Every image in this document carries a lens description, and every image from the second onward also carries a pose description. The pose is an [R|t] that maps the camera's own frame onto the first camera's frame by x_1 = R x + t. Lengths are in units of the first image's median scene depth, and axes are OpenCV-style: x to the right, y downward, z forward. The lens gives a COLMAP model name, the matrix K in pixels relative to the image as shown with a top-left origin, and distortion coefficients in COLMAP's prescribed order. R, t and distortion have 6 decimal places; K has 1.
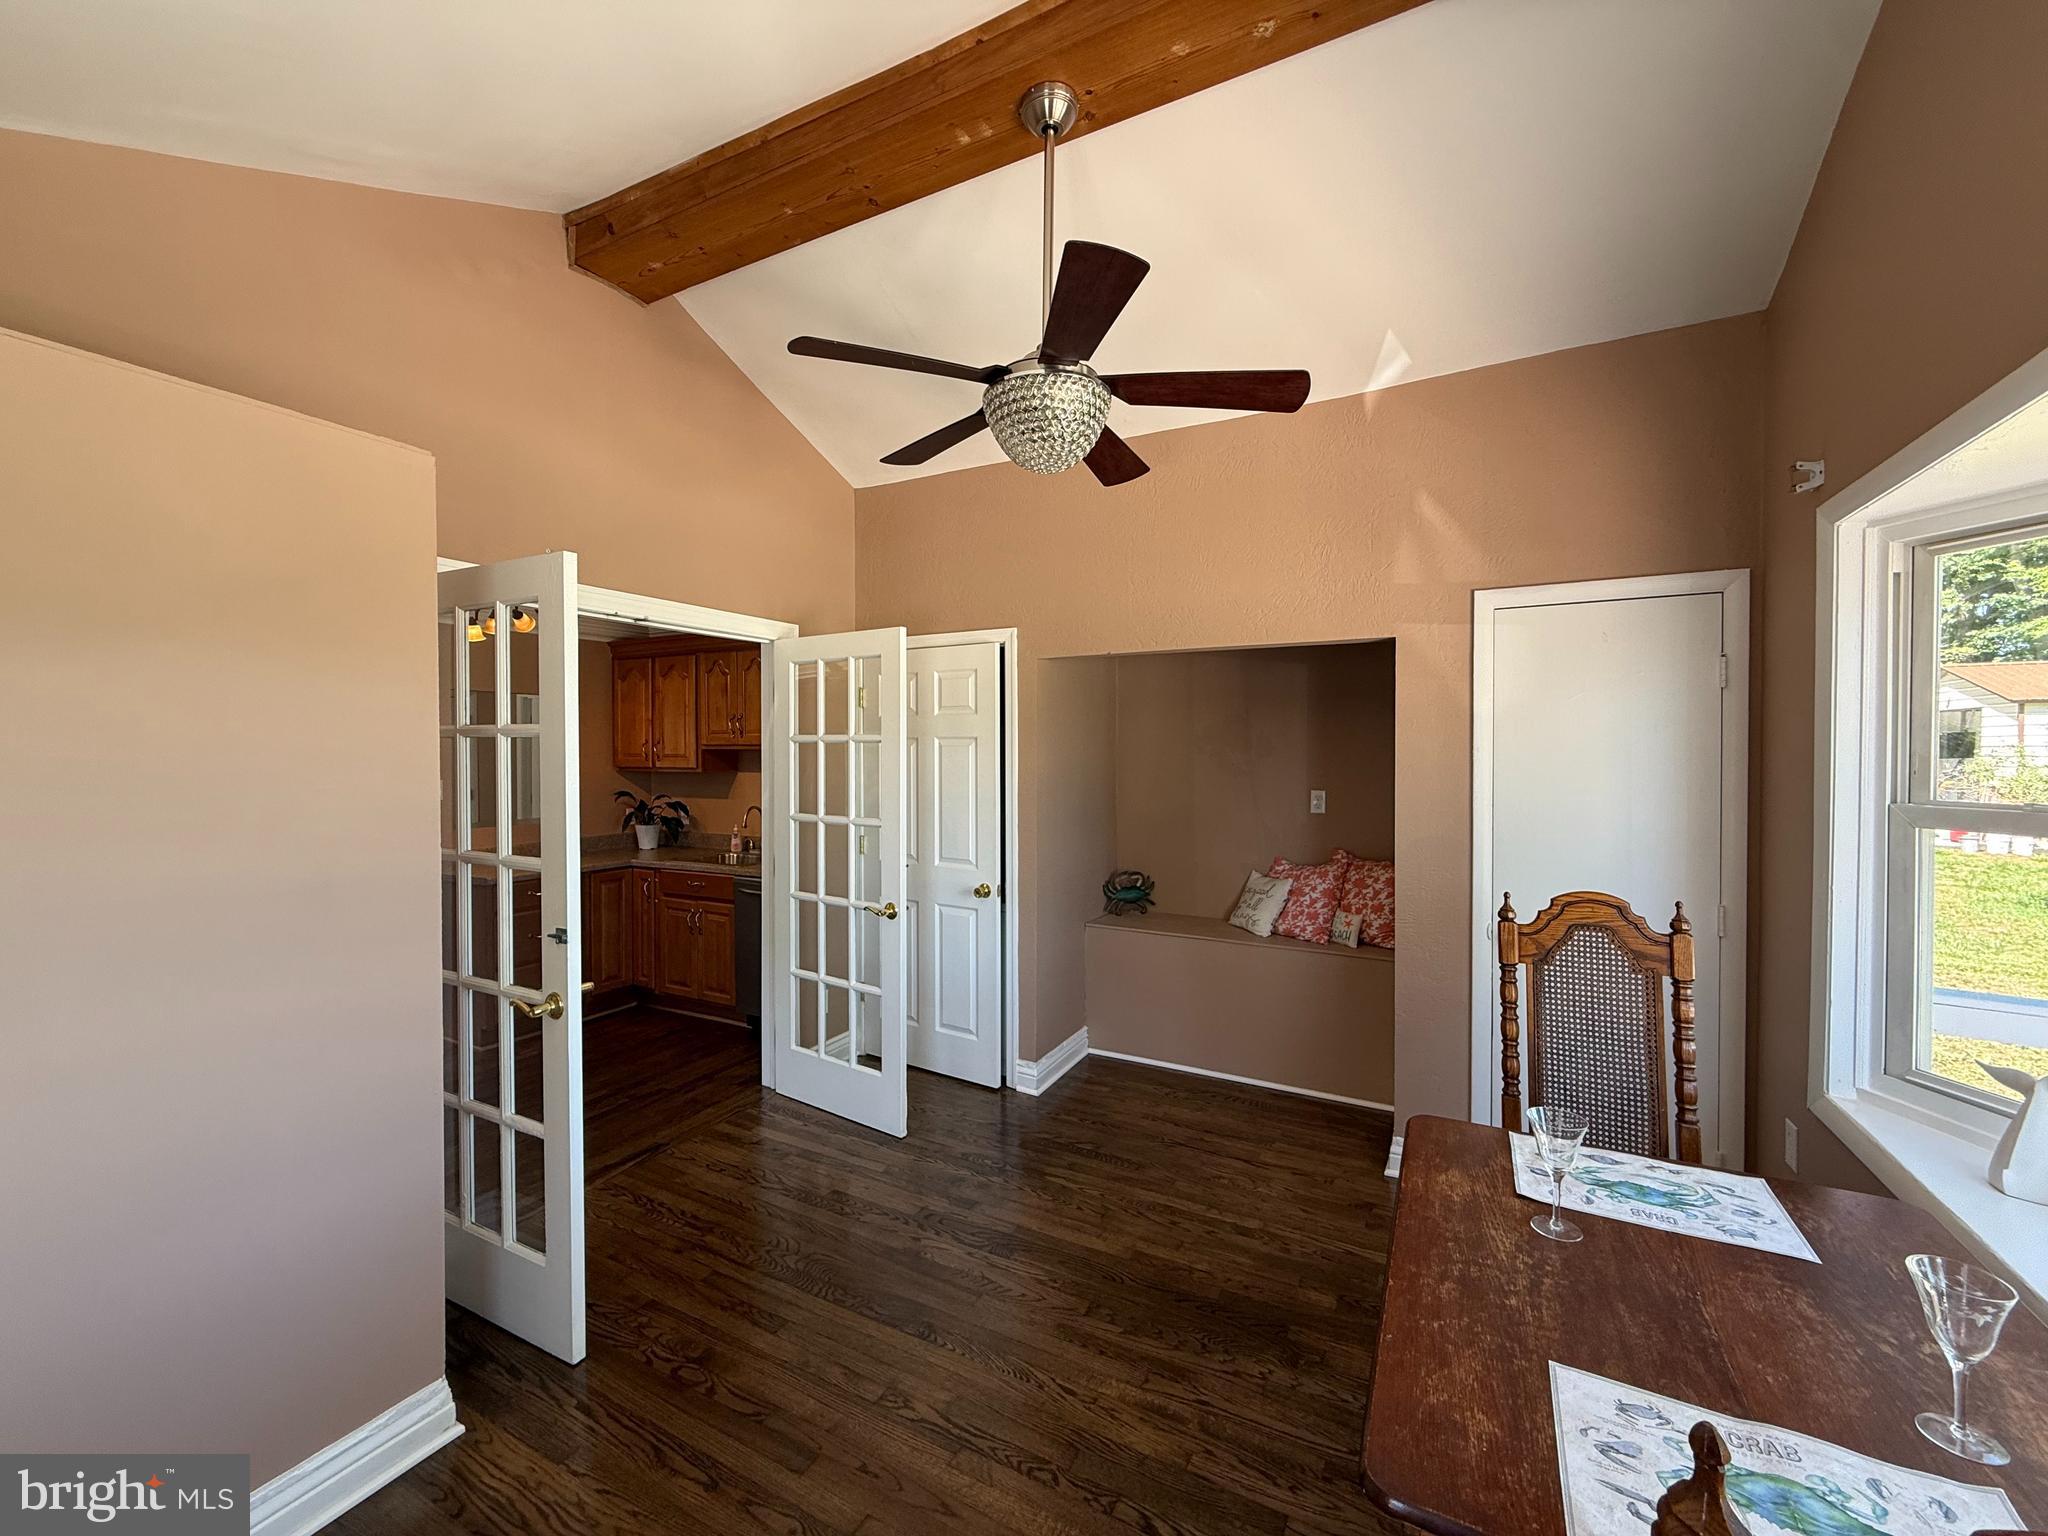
lens RADIAL K [[815.1, 0, 1024.0], [0, 815.1, 766.1], [0, 0, 1]] dist [-0.000929, 0.000211]
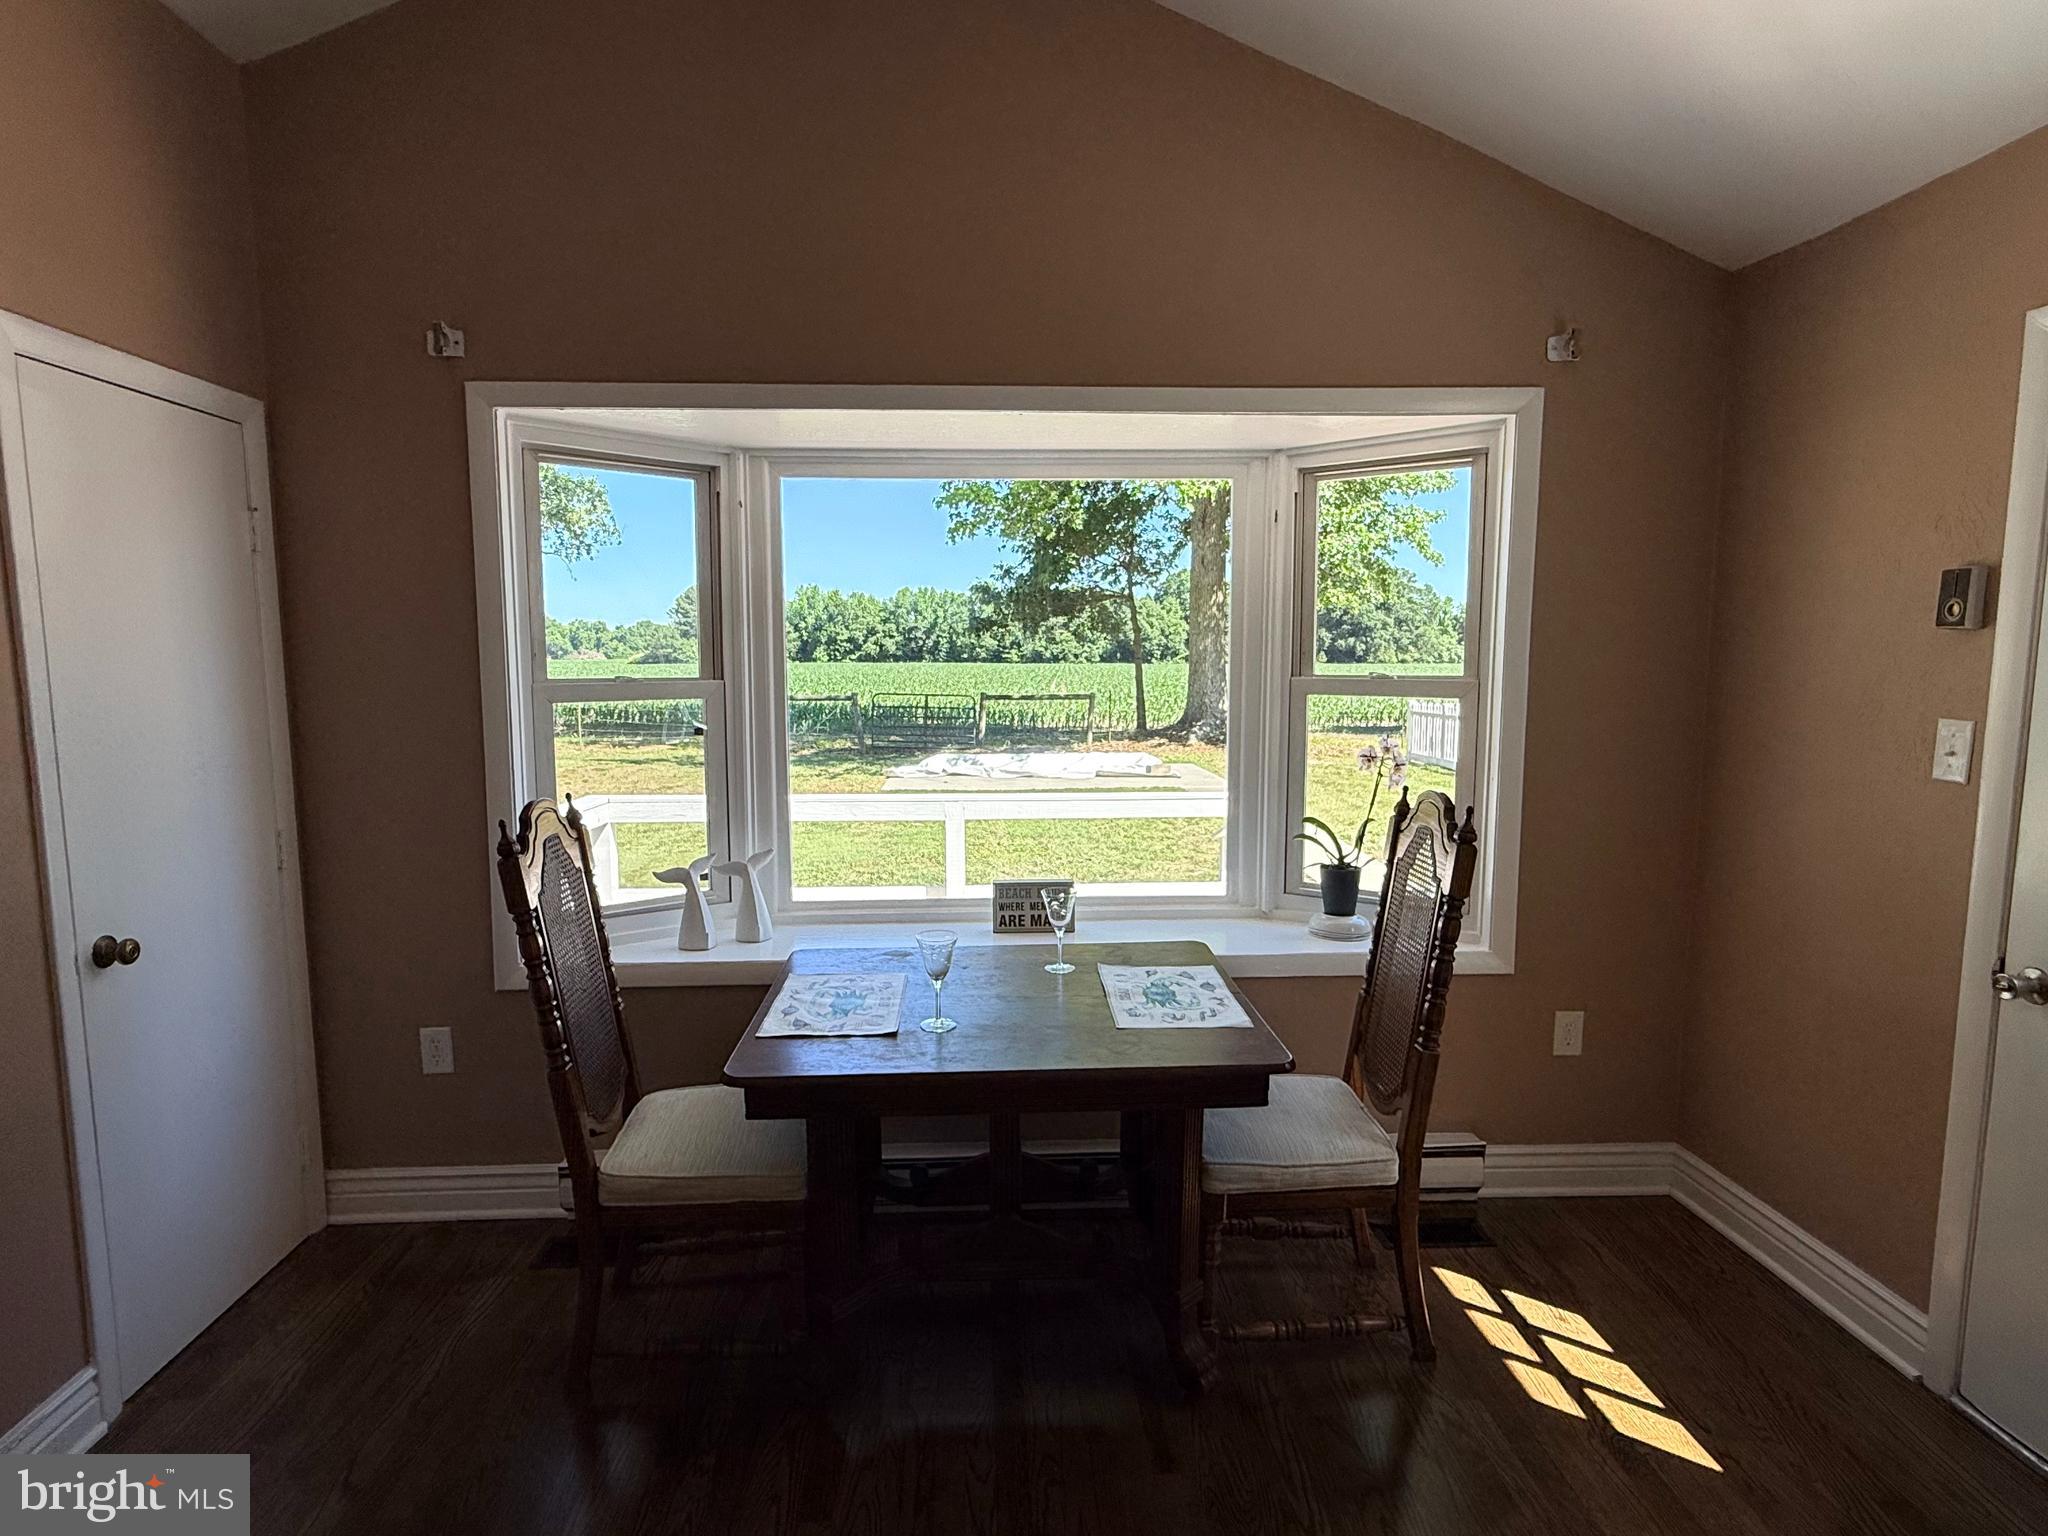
lens RADIAL K [[1067.1, 0, 1030.7], [0, 1067.1, 759.5], [0, 0, 1]] dist [0.000753, -0.001296]
pose [[-0.521004, -0.082504, 0.849557, -0.273401], [0.013795, 0.994374, 0.105027, 0.002453], [-0.853443, 0.066439, -0.516935, 0.617881]]
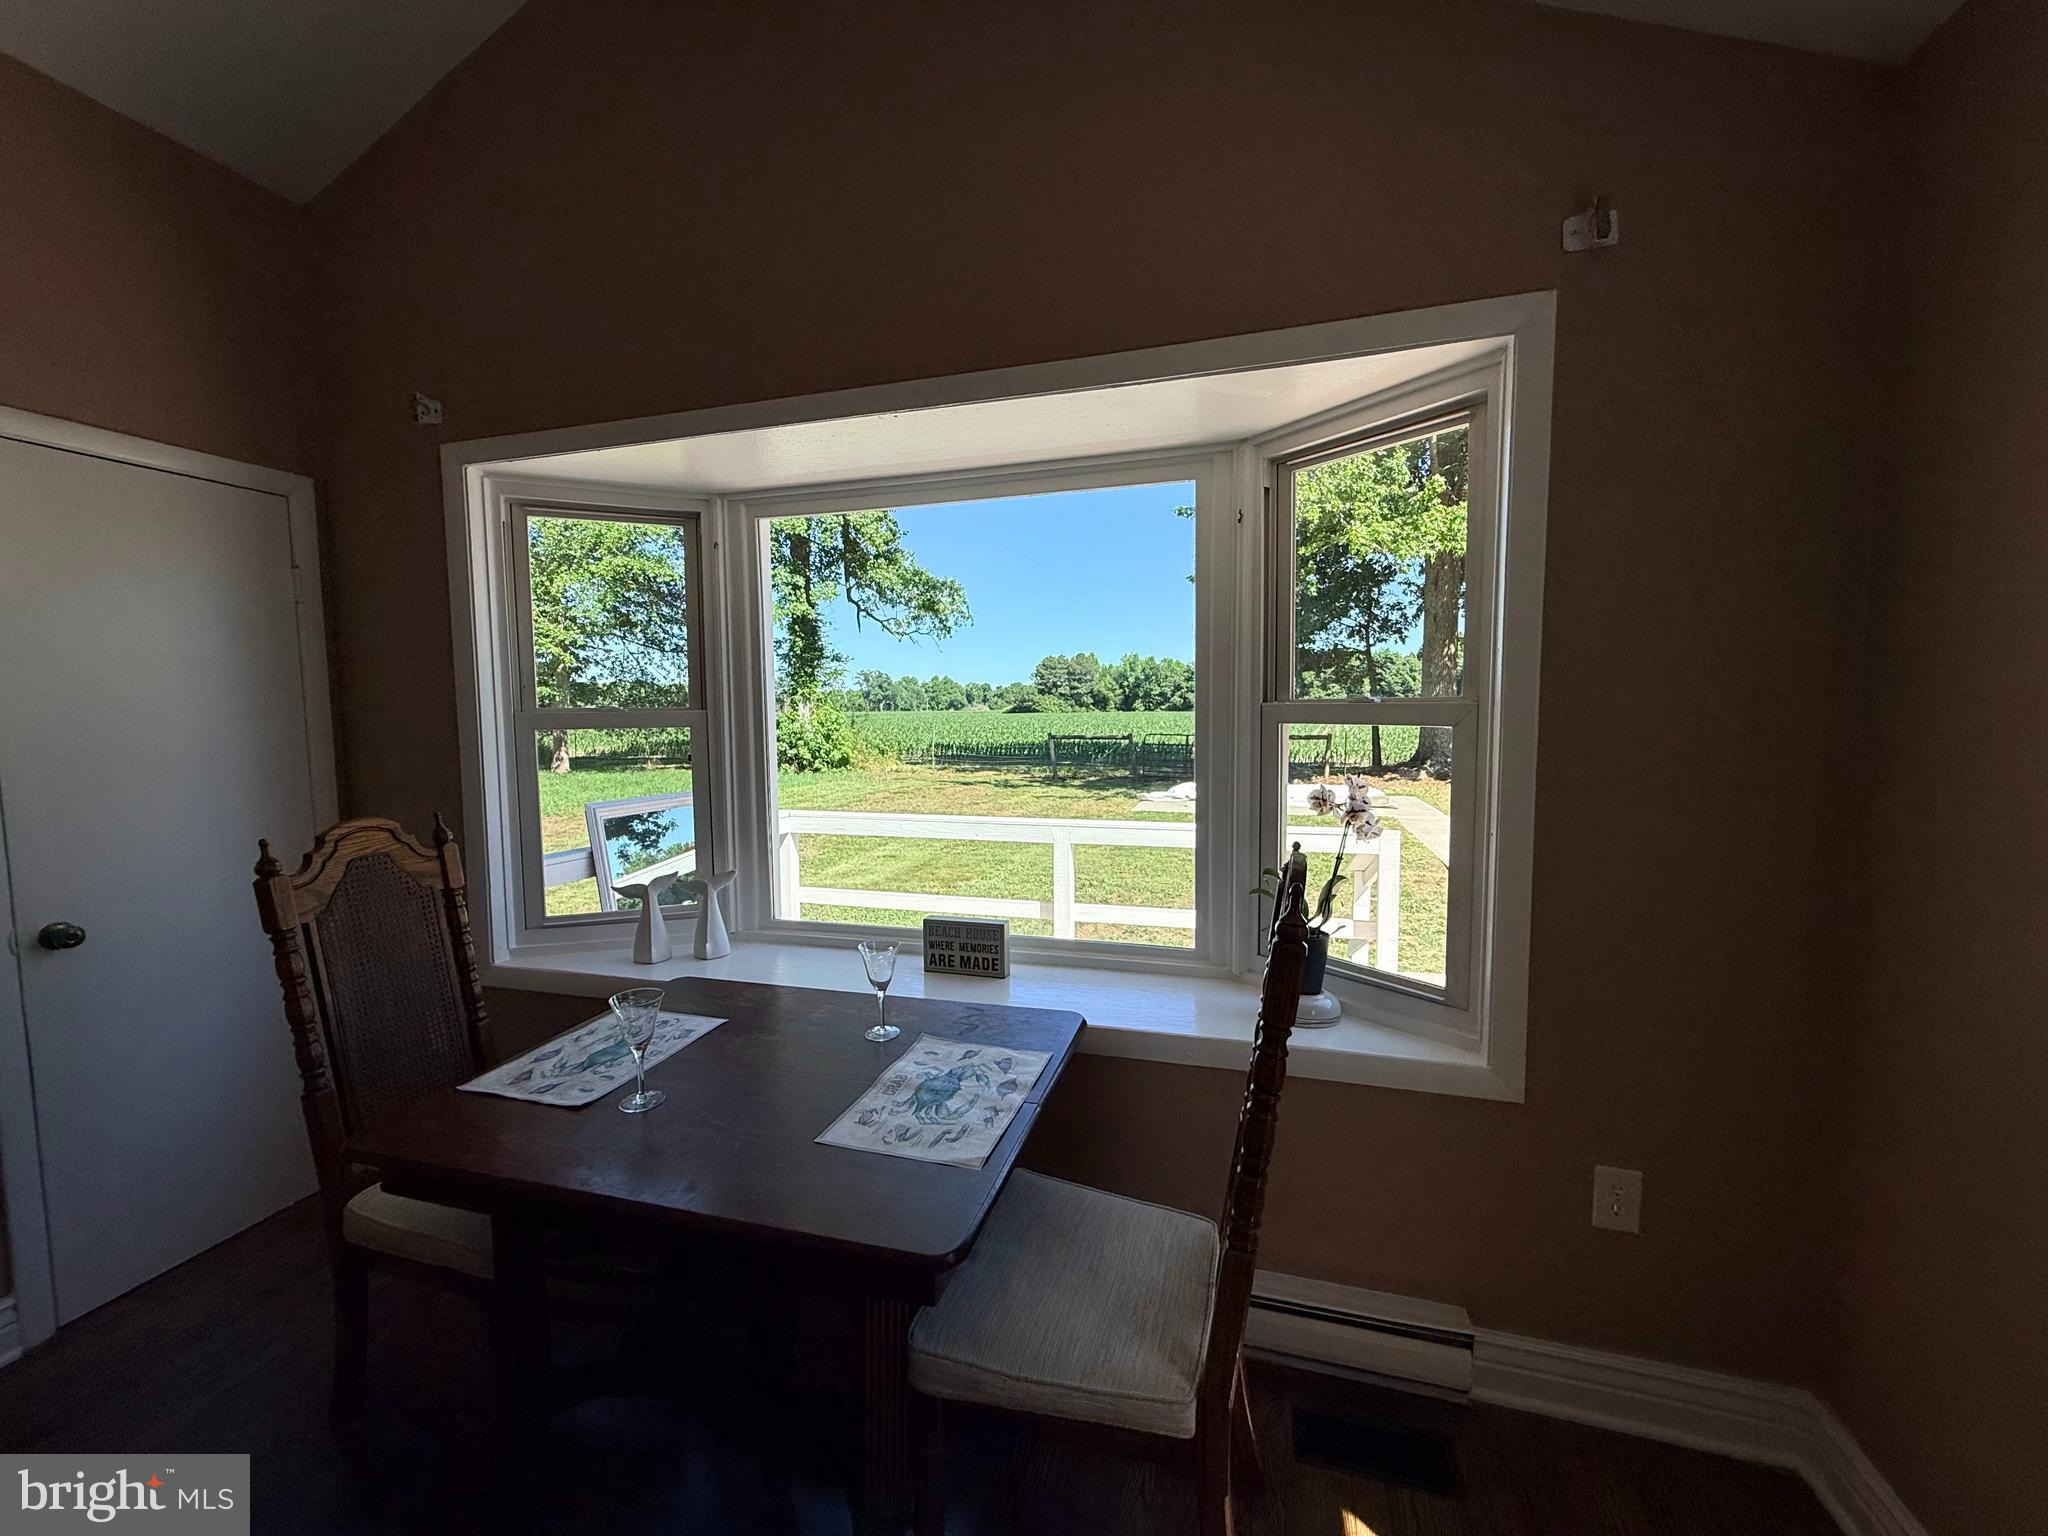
lens RADIAL K [[815.1, 0, 1024.1], [0, 815.1, 763.2], [0, 0, 1]] dist [-0.000929, 0.000211]
pose [[-0.213427, -0.065243, 0.974778, -0.161429], [0.023537, 0.997135, 0.071892, 0.026932], [-0.976675, 0.038287, -0.211280, 0.267275]]
